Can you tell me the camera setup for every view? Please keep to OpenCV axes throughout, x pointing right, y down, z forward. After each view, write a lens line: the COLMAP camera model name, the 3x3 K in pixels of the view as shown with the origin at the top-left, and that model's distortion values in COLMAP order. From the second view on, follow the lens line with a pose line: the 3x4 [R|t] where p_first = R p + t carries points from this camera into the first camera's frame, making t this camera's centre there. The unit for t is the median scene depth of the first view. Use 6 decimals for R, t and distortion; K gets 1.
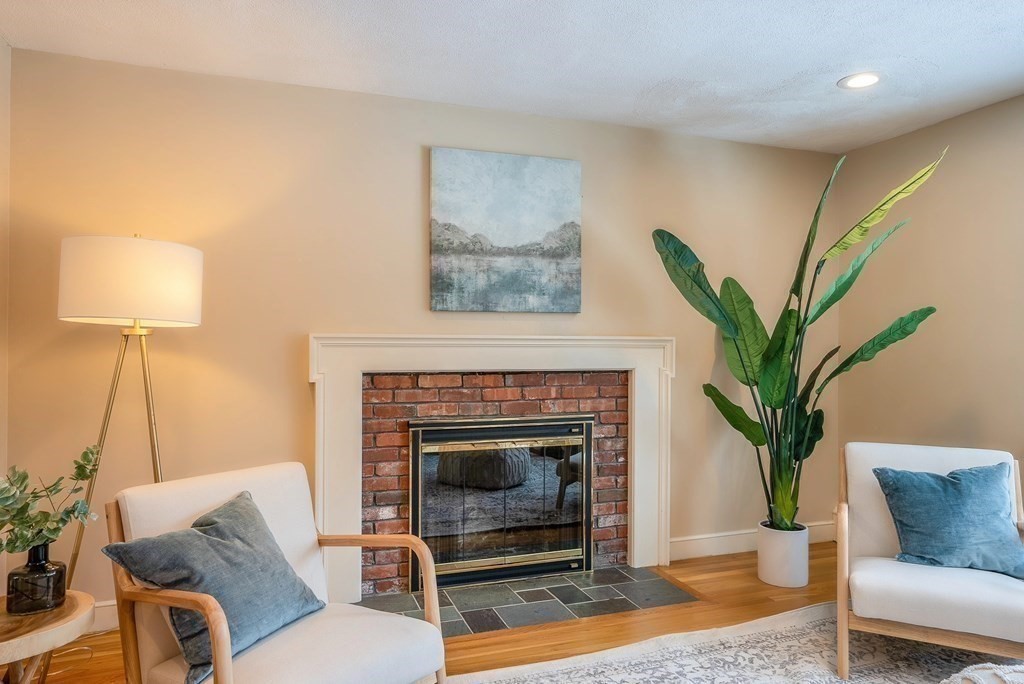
lens RADIAL K [[631.4, 0, 504.7], [0, 631.4, 340.9], [0, 0, 1]] dist [0.001597, -0.000063]
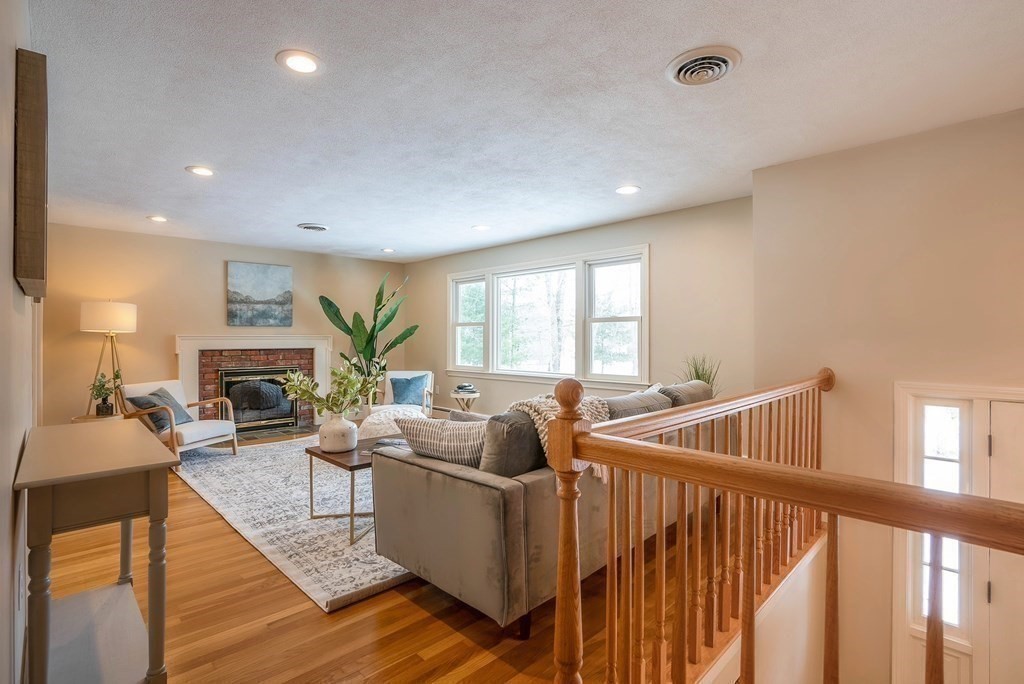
lens RADIAL K [[506.1, 0, 504.9], [0, 506.1, 334.2], [0, 0, 1]] dist [-0.046095, -0.000051]
pose [[0.921633, -0.002968, 0.388051, 0.129086], [0.004149, 0.999989, -0.002205, -0.003416], [-0.388040, 0.003642, 0.921635, -1.255762]]
